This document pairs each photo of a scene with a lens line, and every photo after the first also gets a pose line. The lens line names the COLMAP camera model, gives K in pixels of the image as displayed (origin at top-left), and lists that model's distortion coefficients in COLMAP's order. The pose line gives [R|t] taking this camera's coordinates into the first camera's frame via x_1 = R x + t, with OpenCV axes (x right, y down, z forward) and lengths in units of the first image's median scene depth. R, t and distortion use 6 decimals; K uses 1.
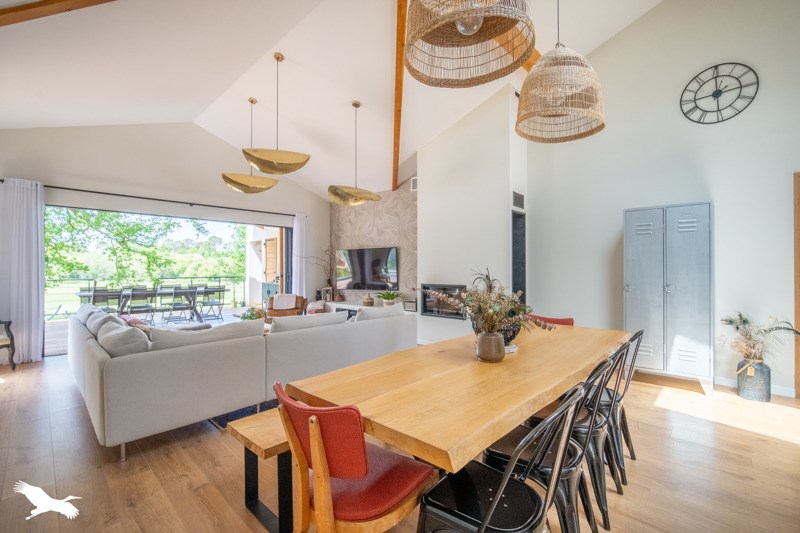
lens RADIAL K [[348.9, 0, 401.1], [0, 348.9, 267.8], [0, 0, 1]] dist [-0.004808, 0.000374]
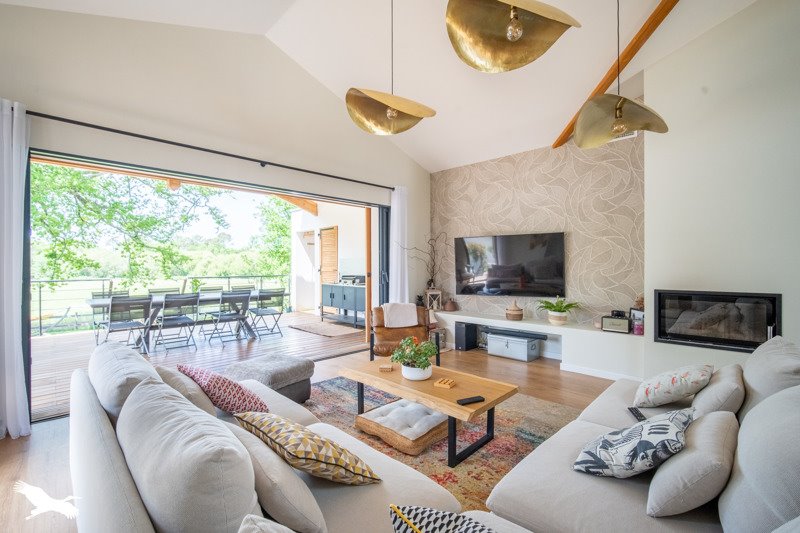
lens RADIAL K [[348.9, 0, 399.0], [0, 348.9, 267.2], [0, 0, 1]] dist [-0.004808, 0.000374]
pose [[0.999811, -0.000186, -0.019463, -0.103701], [0.000302, 0.999982, 0.005989, 0.001039], [0.019461, -0.005994, 0.999793, 0.111375]]
